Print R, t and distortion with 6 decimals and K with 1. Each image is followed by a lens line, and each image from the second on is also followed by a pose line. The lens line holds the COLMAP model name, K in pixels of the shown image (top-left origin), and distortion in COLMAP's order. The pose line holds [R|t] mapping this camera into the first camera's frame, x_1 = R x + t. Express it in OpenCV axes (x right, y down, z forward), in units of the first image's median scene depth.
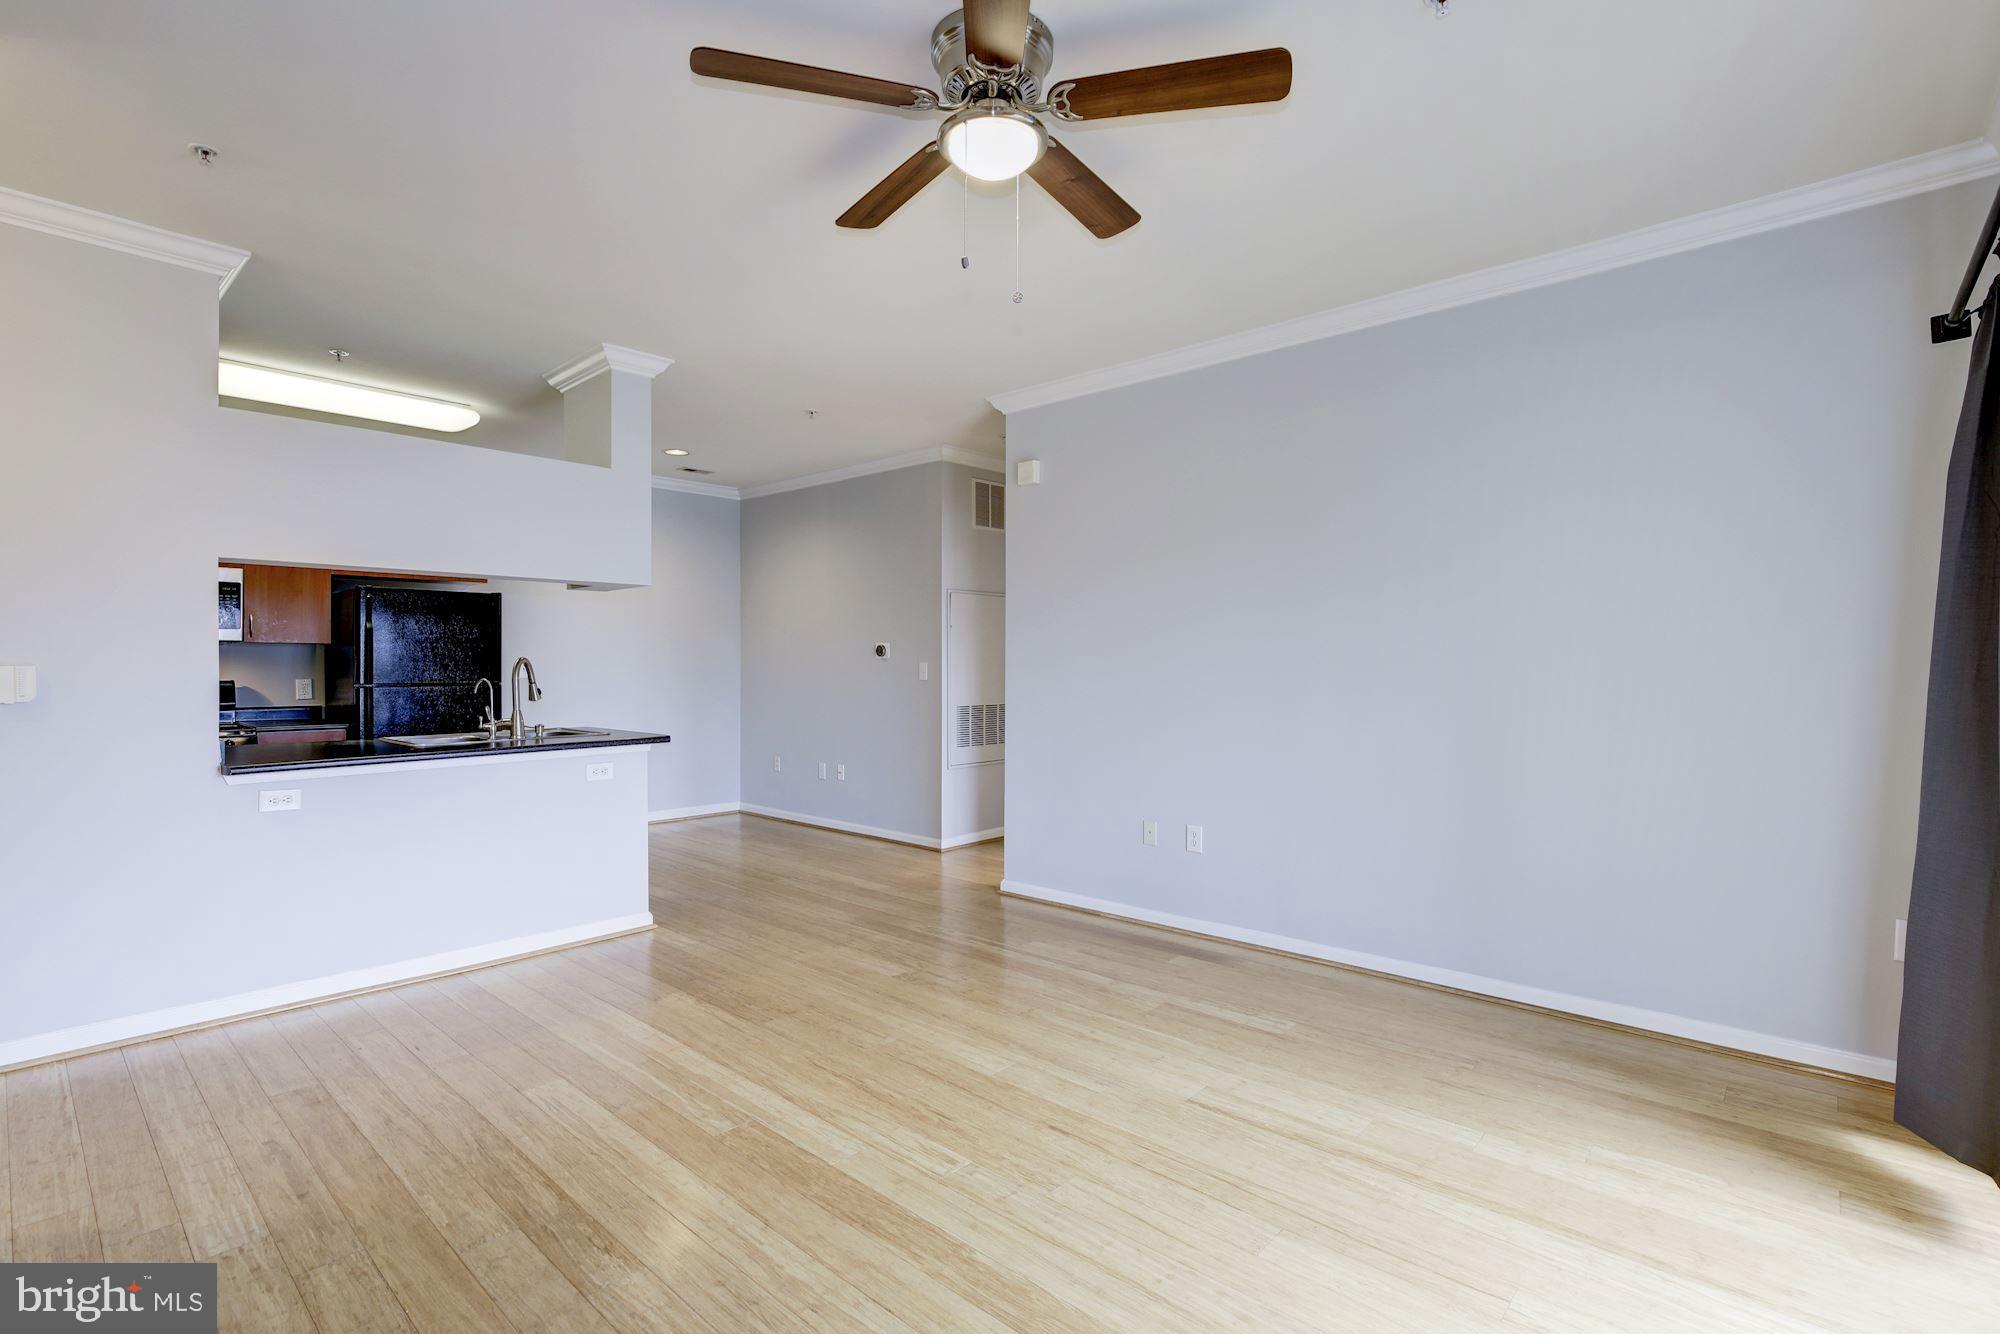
lens RADIAL K [[920.2, 0, 995.5], [0, 920.2, 661.2], [0, 0, 1]] dist [-0.019078, 0.004014]
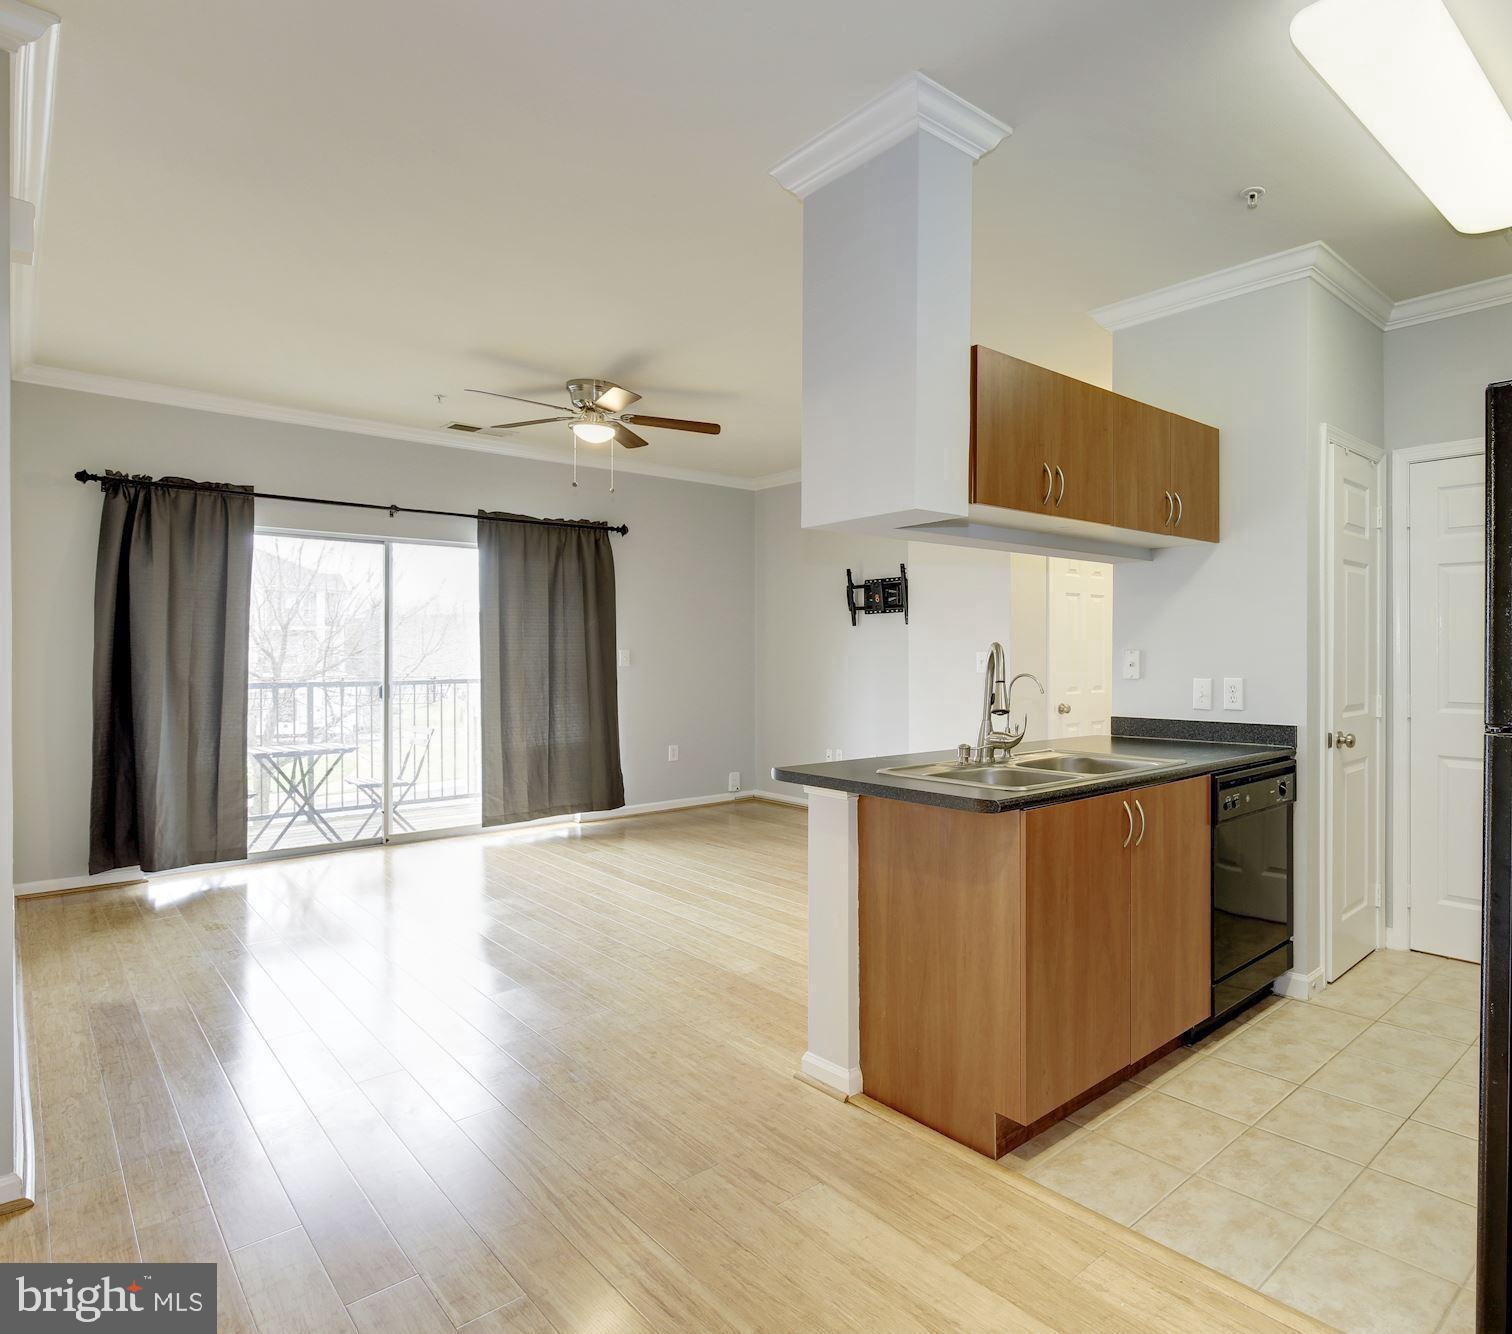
lens RADIAL K [[924.6, 0, 1009.5], [0, 924.6, 650.9], [0, 0, 1]] dist [-0.015971, 0.006436]
pose [[-0.999925, 0.001278, -0.012144, -0.590713], [0.001368, 0.999971, -0.007446, 0.005747], [0.012134, -0.007462, -0.999899, 1.912502]]
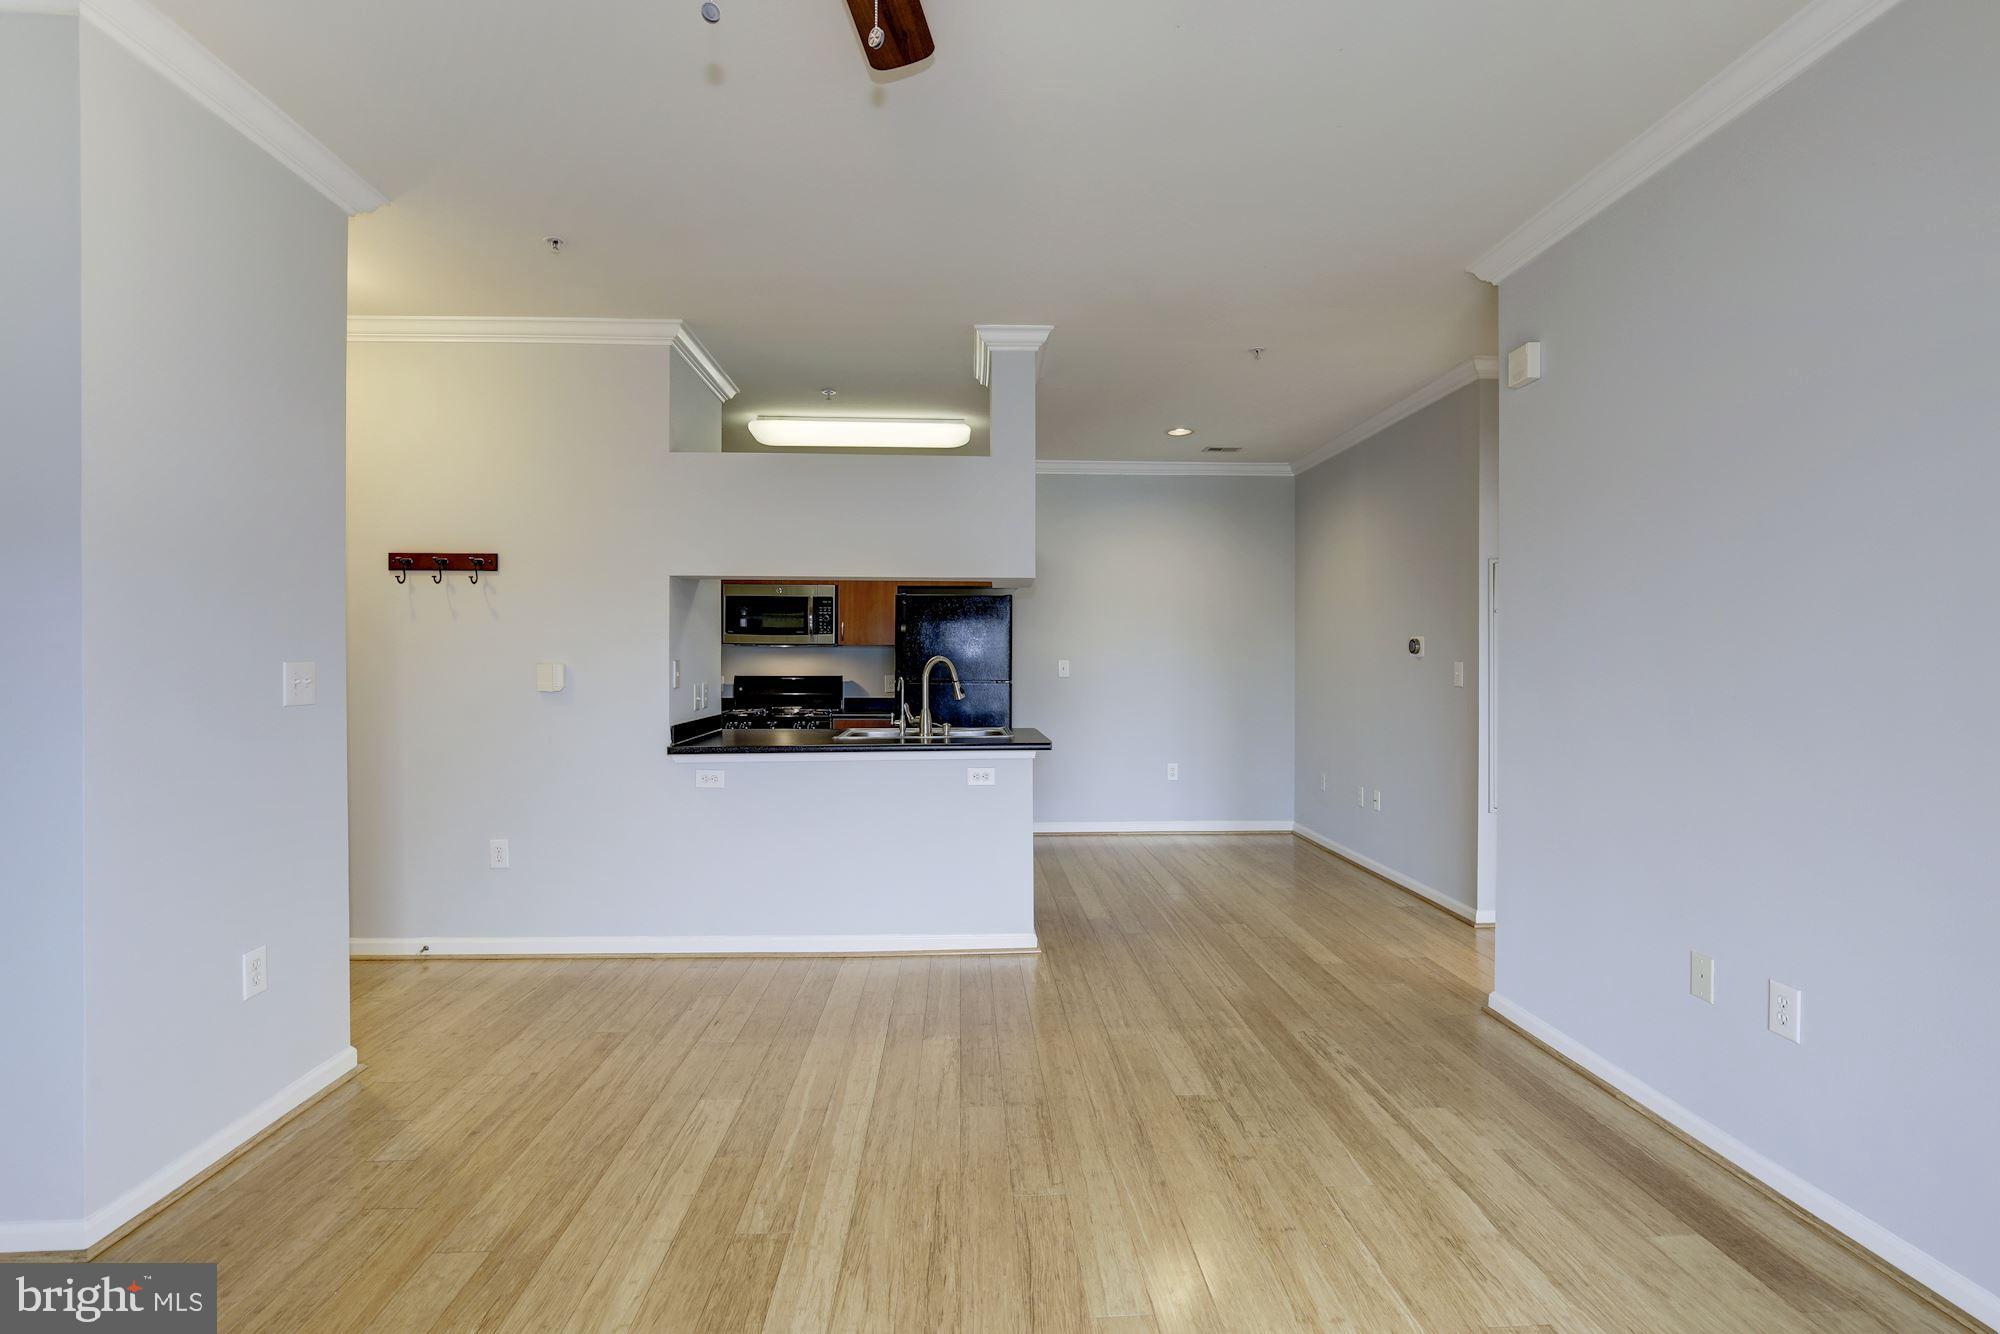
lens RADIAL K [[920.2, 0, 997.3], [0, 920.2, 665.8], [0, 0, 1]] dist [-0.019078, 0.004014]
pose [[0.709958, 0.007784, -0.704201, 0.291643], [0.000142, 0.999937, 0.011196, -0.008285], [0.704244, -0.008048, 0.709912, 0.373548]]
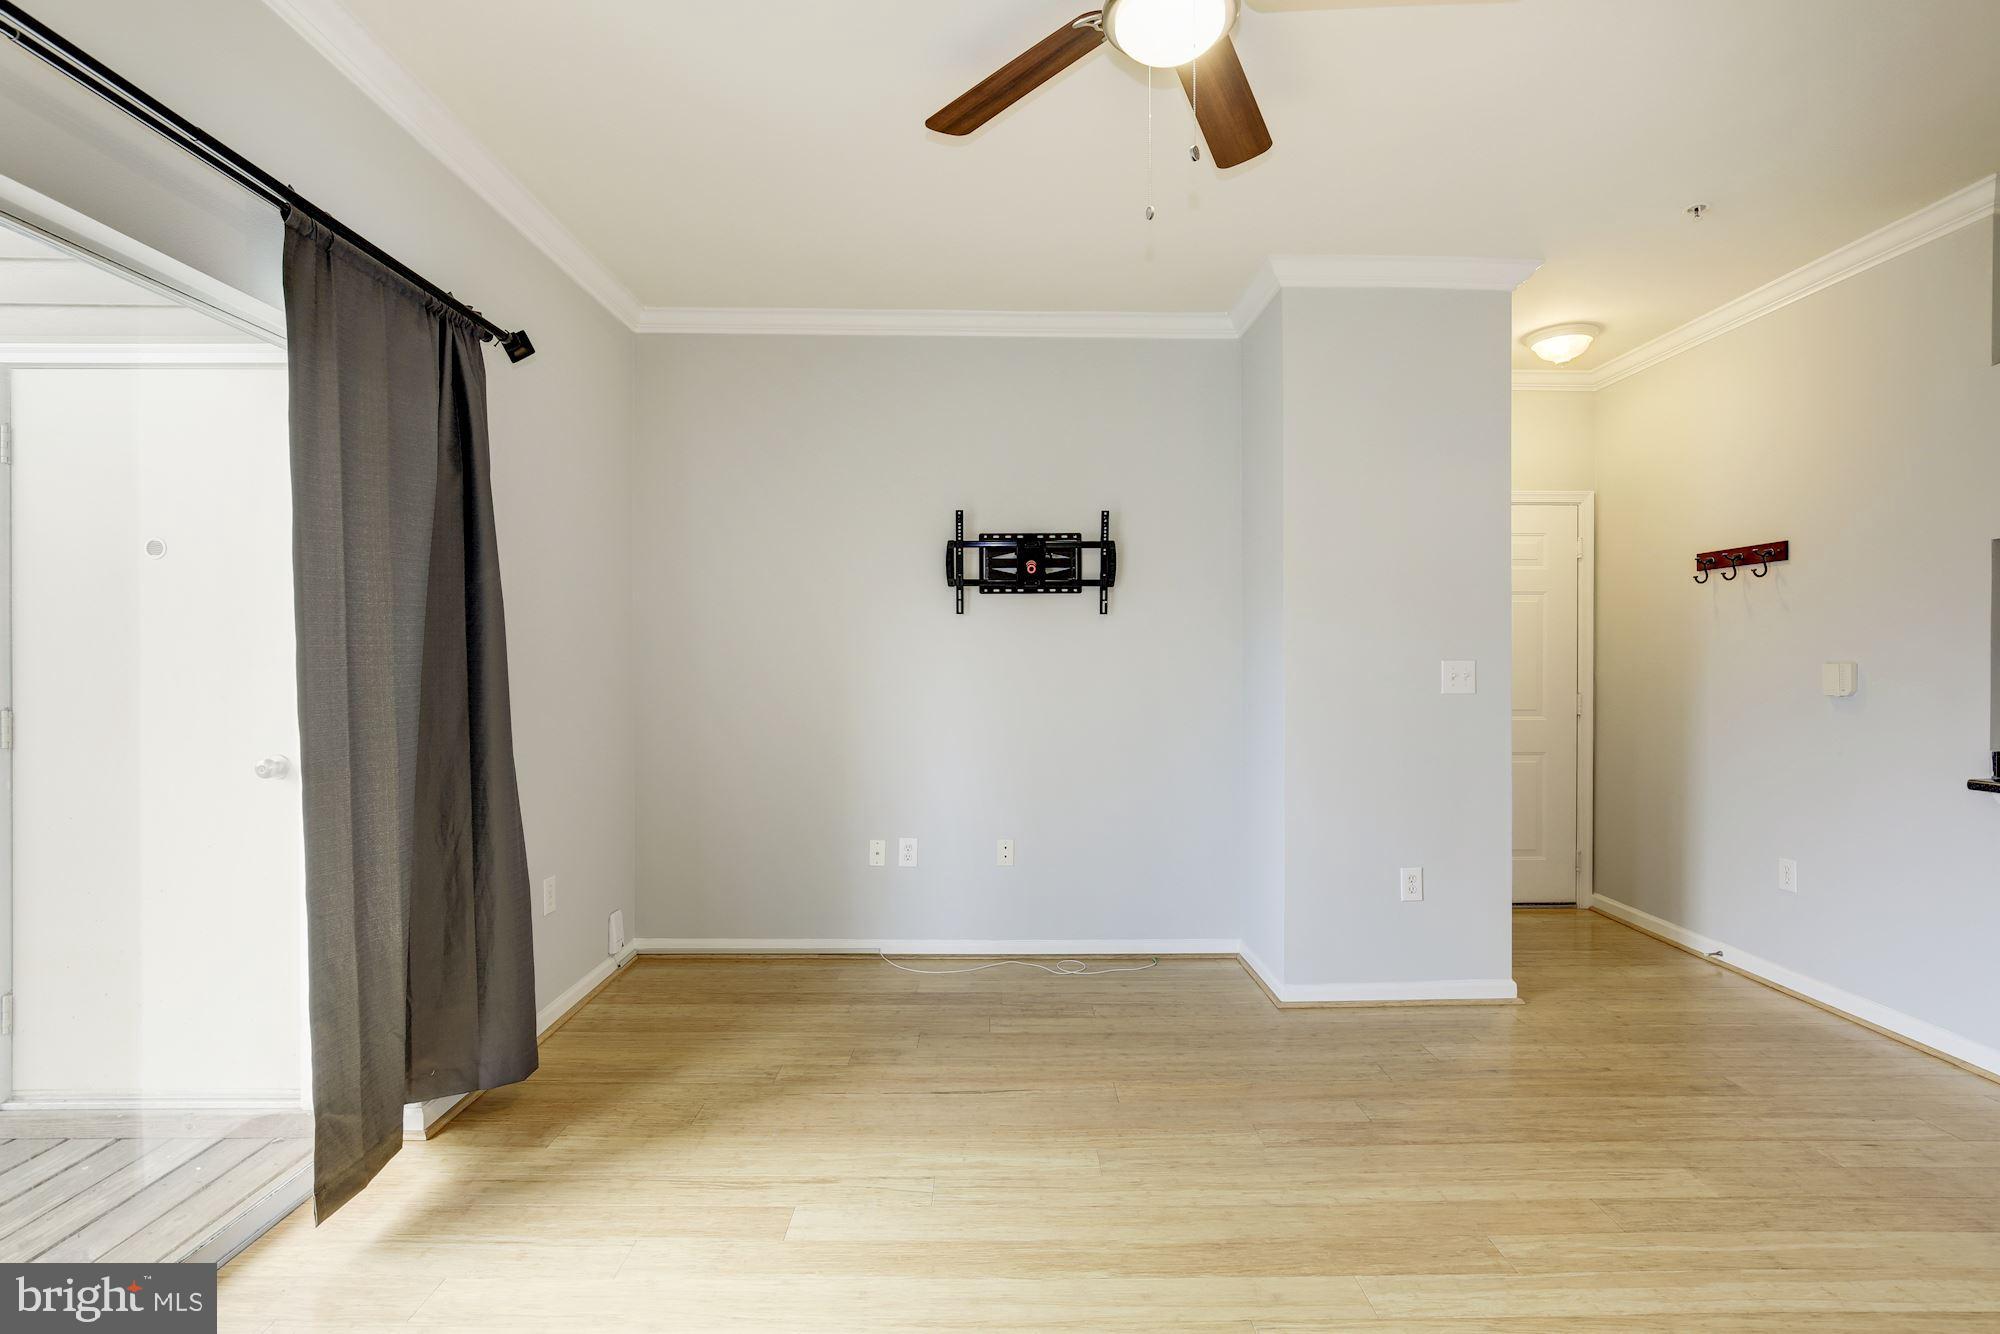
lens RADIAL K [[920.2, 0, 1013.6], [0, 920.2, 674.7], [0, 0, 1]] dist [-0.019078, 0.004014]
pose [[-0.722429, 0.012361, -0.691335, 0.368963], [0.005232, 0.999909, 0.012411, -0.003147], [0.691426, 0.005349, -0.722428, 0.839604]]
